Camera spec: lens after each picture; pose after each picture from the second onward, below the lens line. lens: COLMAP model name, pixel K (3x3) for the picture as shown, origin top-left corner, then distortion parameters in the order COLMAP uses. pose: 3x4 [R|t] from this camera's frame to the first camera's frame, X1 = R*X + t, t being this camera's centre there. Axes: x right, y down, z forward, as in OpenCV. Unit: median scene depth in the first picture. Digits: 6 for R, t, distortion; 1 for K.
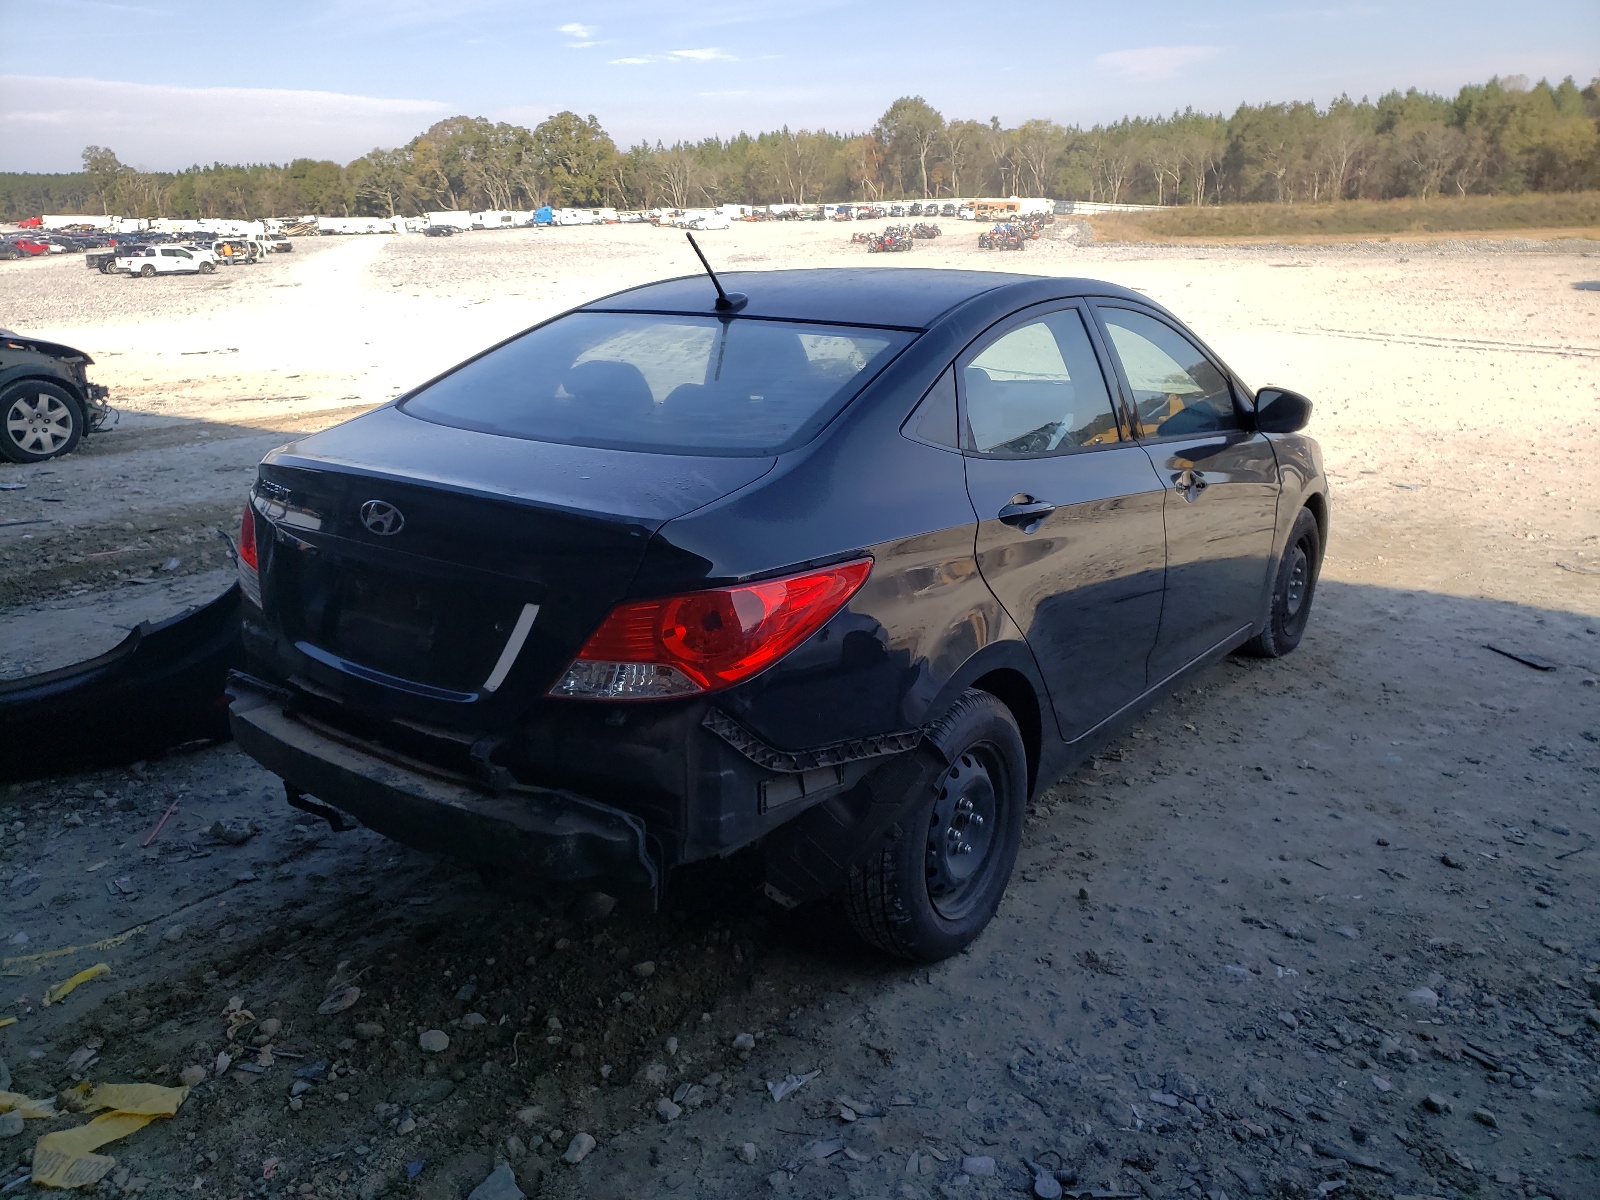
lens RADIAL K [[1237.4, 0, 791.7], [0, 1237.4, 601.6], [0, 0, 1]] dist [0.001248, 0.020948]
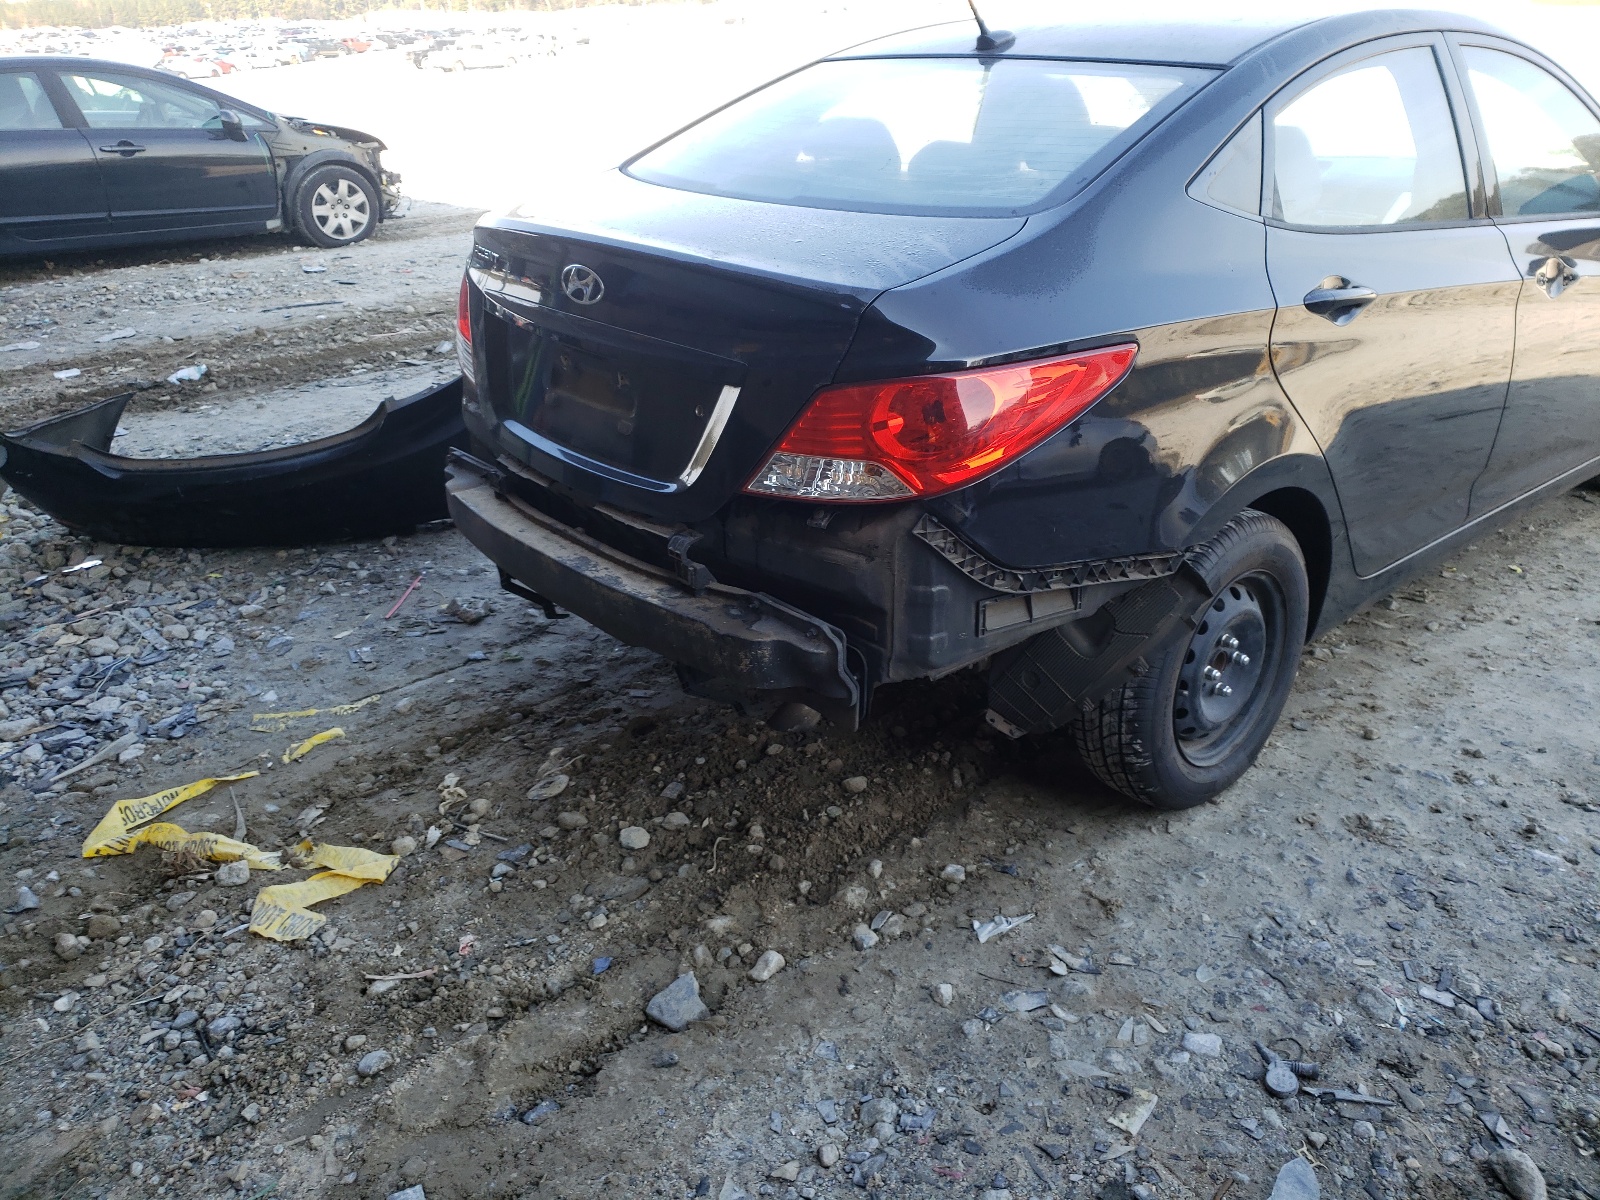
lens RADIAL K [[1237.4, 0, 791.7], [0, 1237.4, 601.6], [0, 0, 1]] dist [0.001248, 0.020948]
pose [[0.975456, 0.070480, -0.208612, 0.022581], [-0.037267, 0.986566, 0.159053, 0.009666], [0.217020, -0.147374, 0.964978, 0.105697]]
